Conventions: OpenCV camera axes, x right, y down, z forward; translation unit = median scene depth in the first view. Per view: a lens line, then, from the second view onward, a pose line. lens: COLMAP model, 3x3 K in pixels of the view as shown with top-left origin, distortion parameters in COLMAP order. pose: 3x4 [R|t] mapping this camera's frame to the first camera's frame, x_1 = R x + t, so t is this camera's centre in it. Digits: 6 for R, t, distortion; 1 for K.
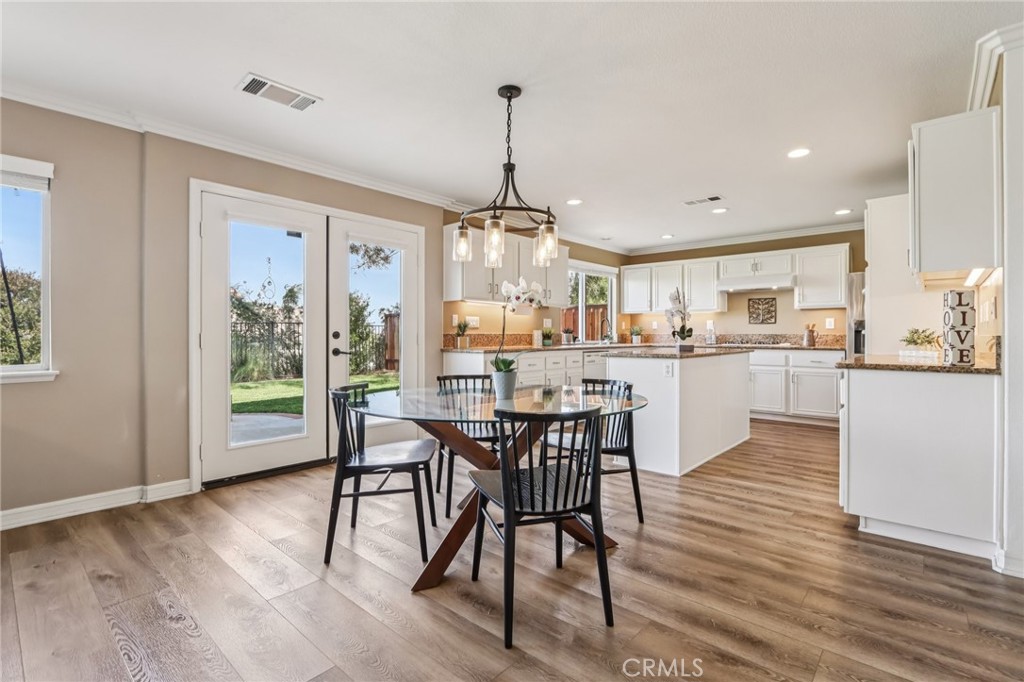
lens RADIAL K [[477.6, 0, 508.3], [0, 477.6, 331.8], [0, 0, 1]] dist [-0.010288, -0.000075]
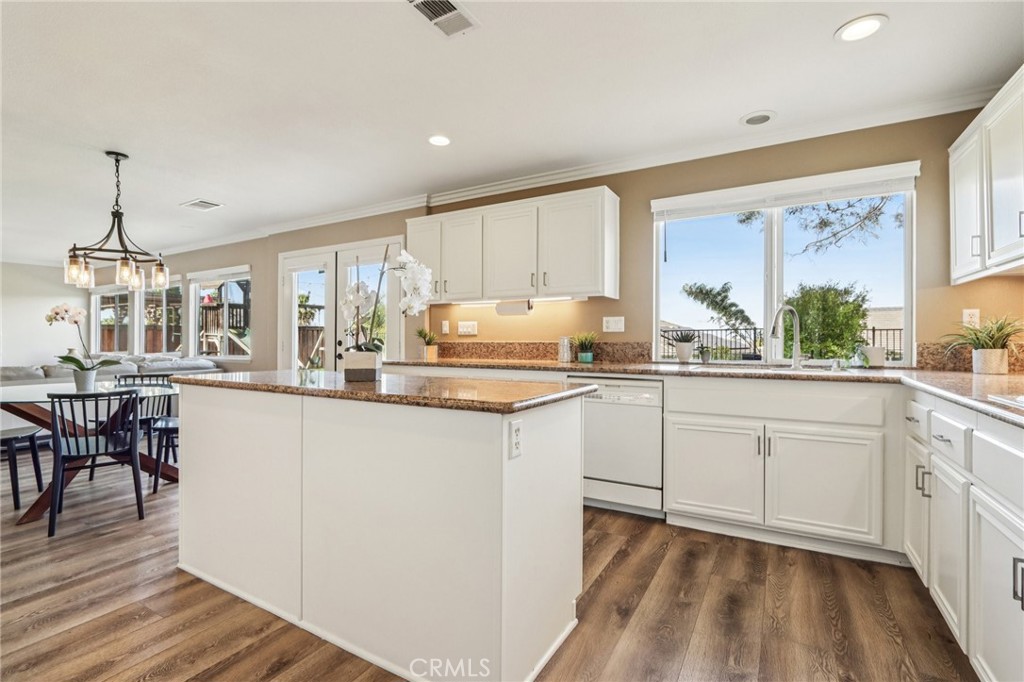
lens RADIAL K [[474.9, 0, 510.3], [0, 474.9, 341.0], [0, 0, 1]] dist [-0.009271, 0.000162]
pose [[0.197758, 0.000869, -0.980250, 0.737643], [0.005058, 0.999985, 0.001907, 0.000673], [0.980238, -0.005335, 0.197751, 0.905784]]
